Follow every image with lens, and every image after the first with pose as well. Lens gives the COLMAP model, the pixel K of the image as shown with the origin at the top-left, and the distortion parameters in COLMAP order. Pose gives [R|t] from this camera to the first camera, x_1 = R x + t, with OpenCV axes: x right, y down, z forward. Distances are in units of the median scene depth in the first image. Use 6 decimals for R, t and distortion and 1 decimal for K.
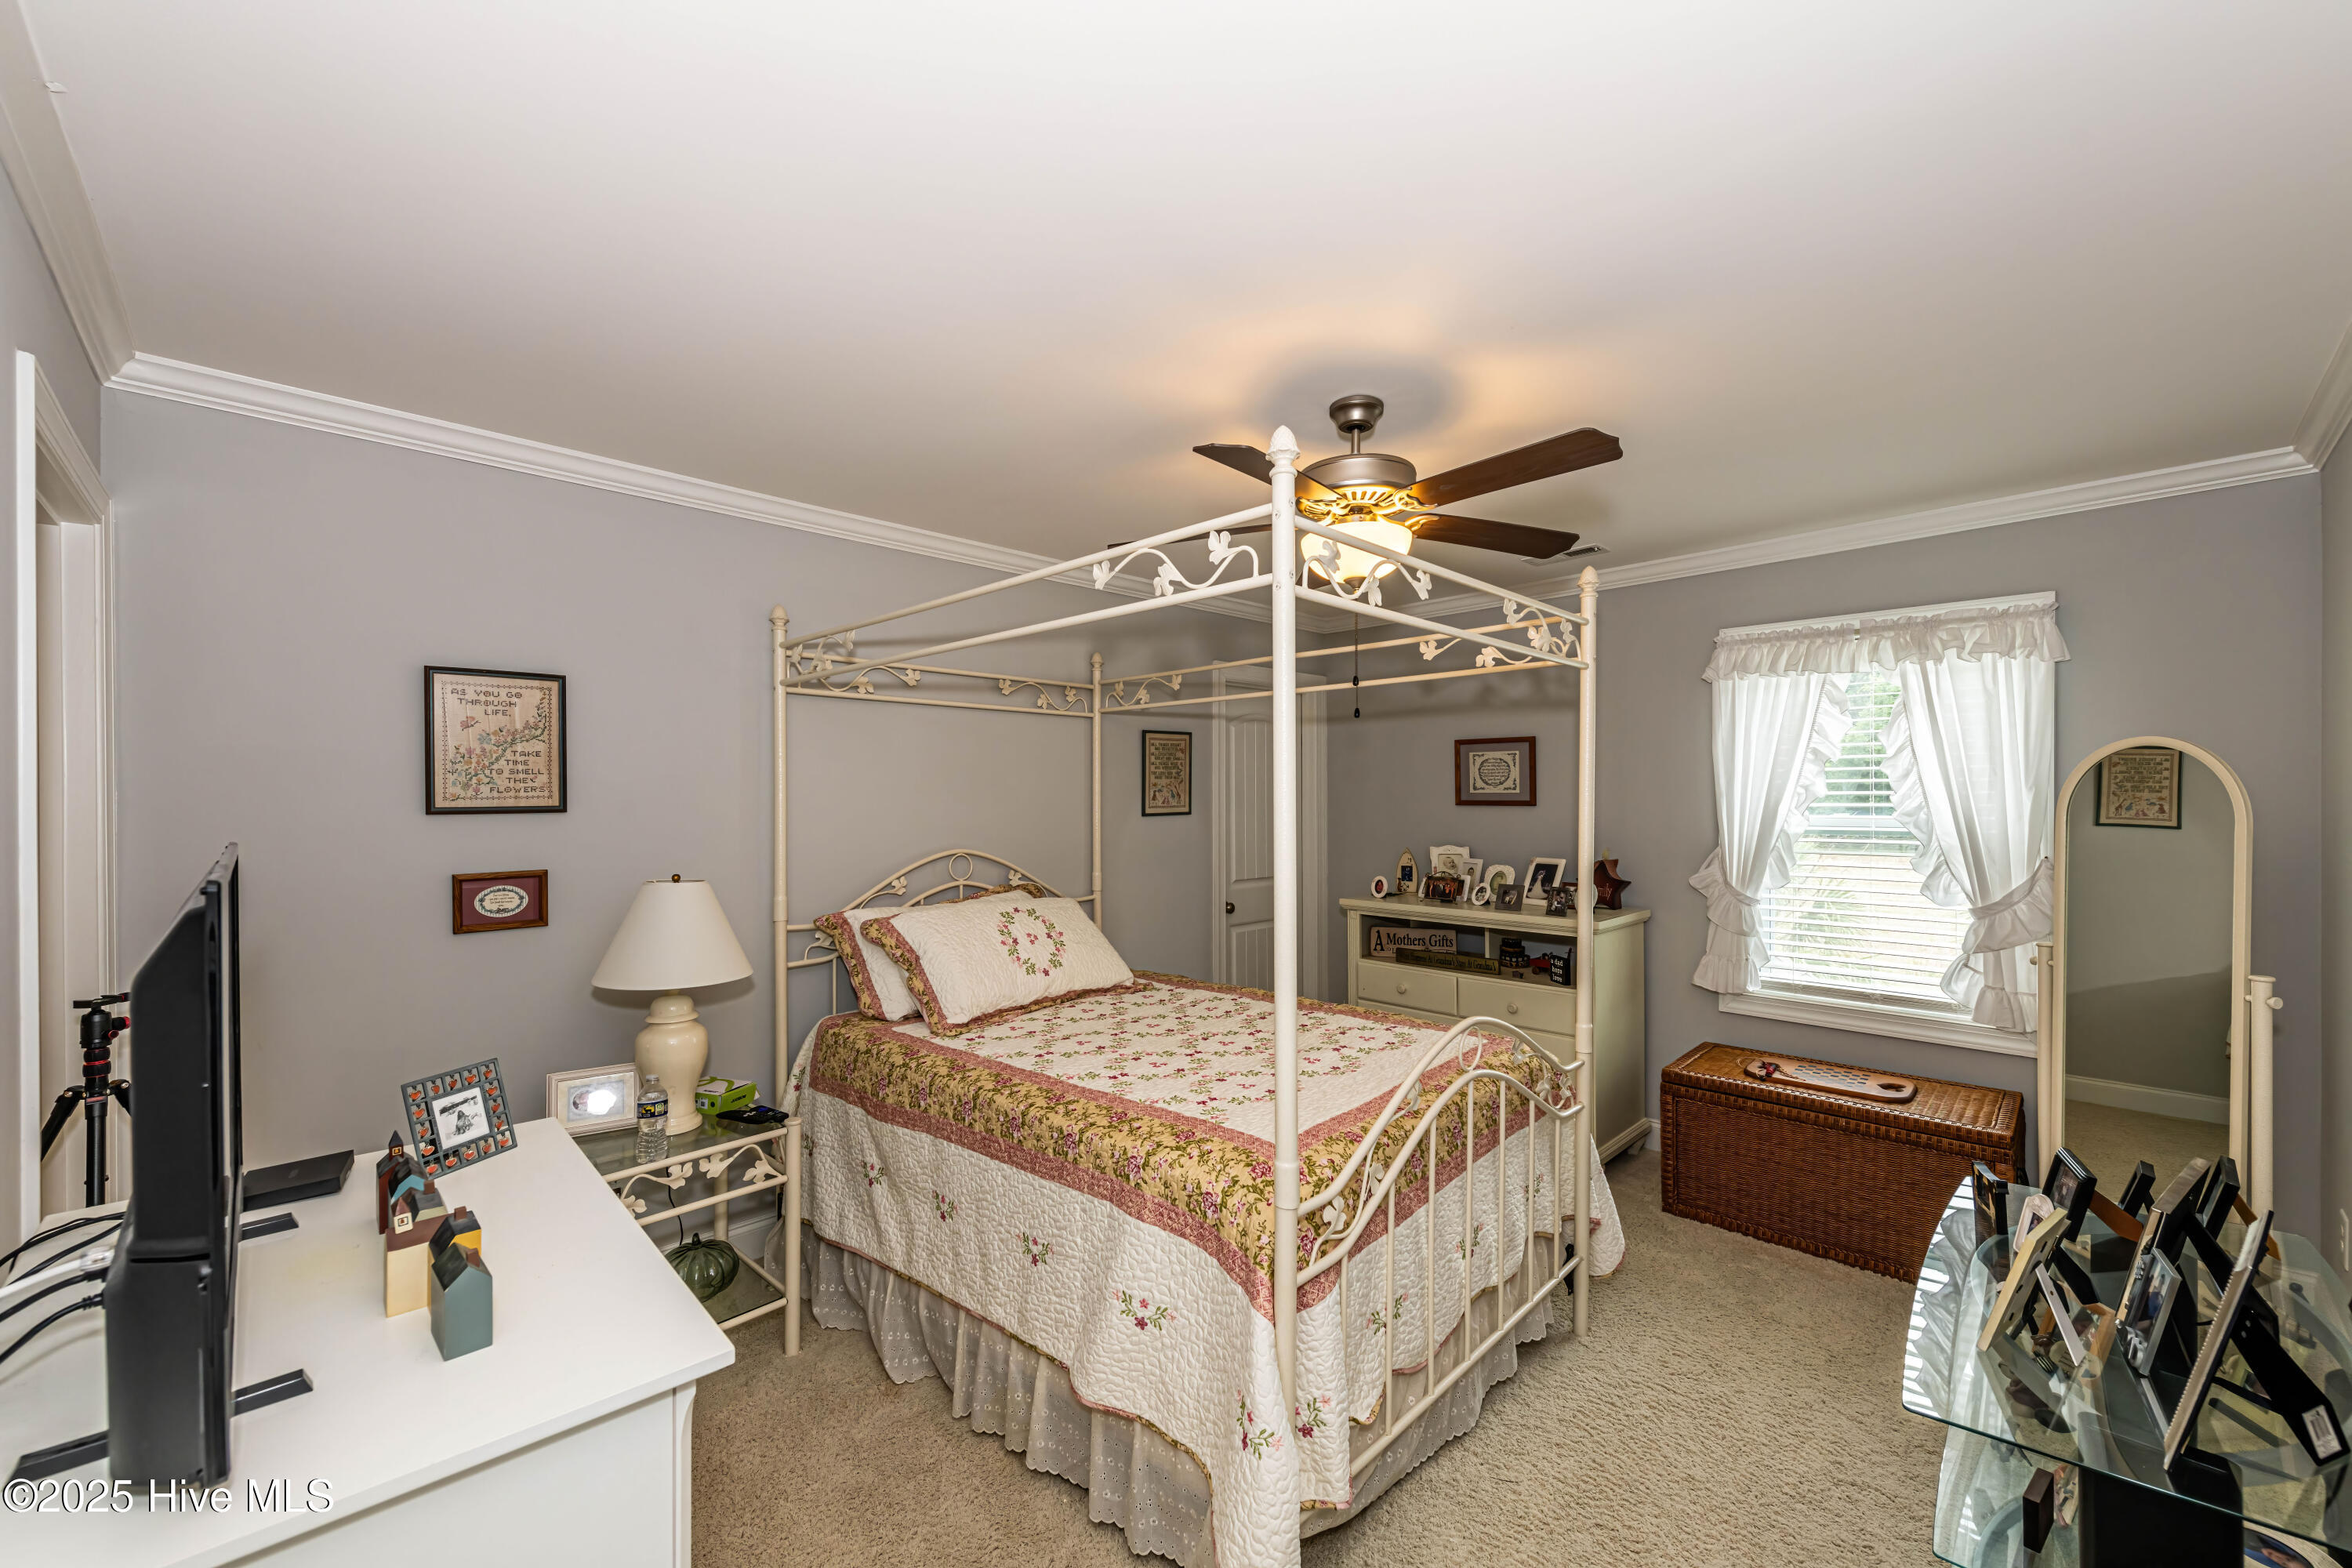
lens RADIAL K [[917.7, 0, 1191.0], [0, 917.7, 806.6], [0, 0, 1]] dist [0.012163, -0.004868]
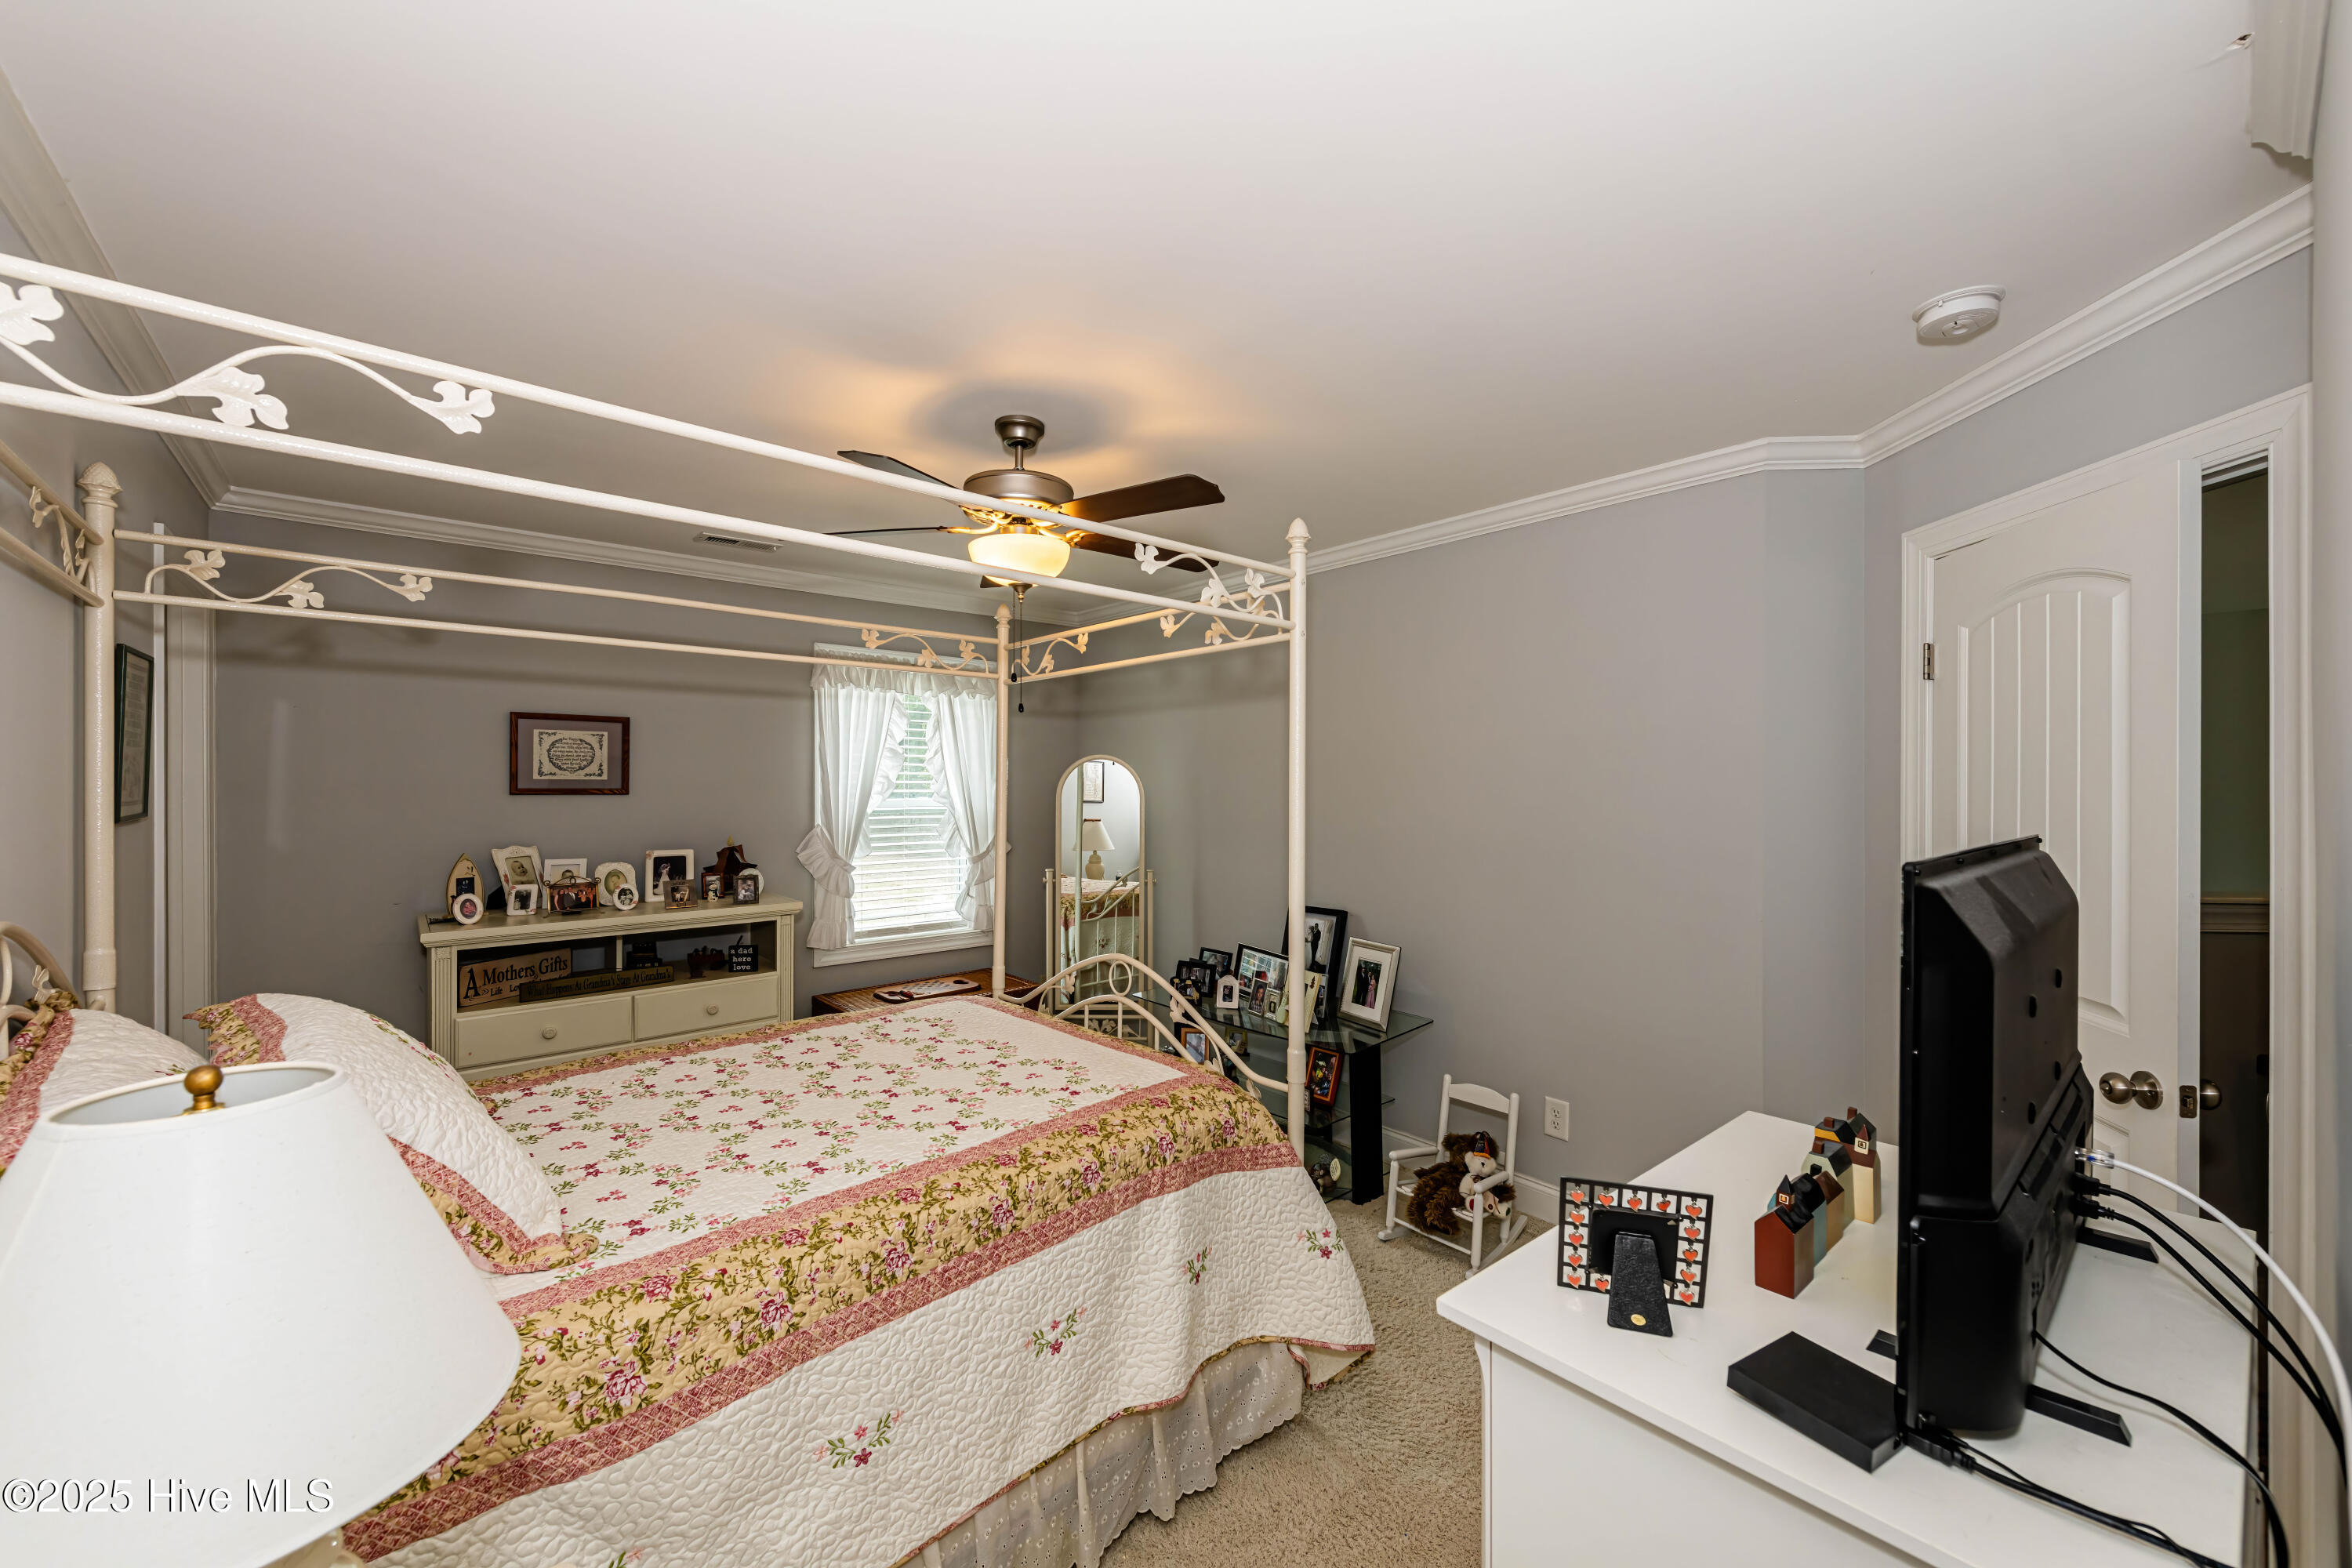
lens RADIAL K [[899.8, 0, 1176.0], [0, 899.8, 784.0], [0, 0, 1]] dist [0.000500, -0.004410]
pose [[0.068465, 0.003105, 0.997649, -0.596670], [0.007860, 0.999962, -0.003652, -0.004574], [-0.997623, 0.008091, 0.068438, 0.515507]]
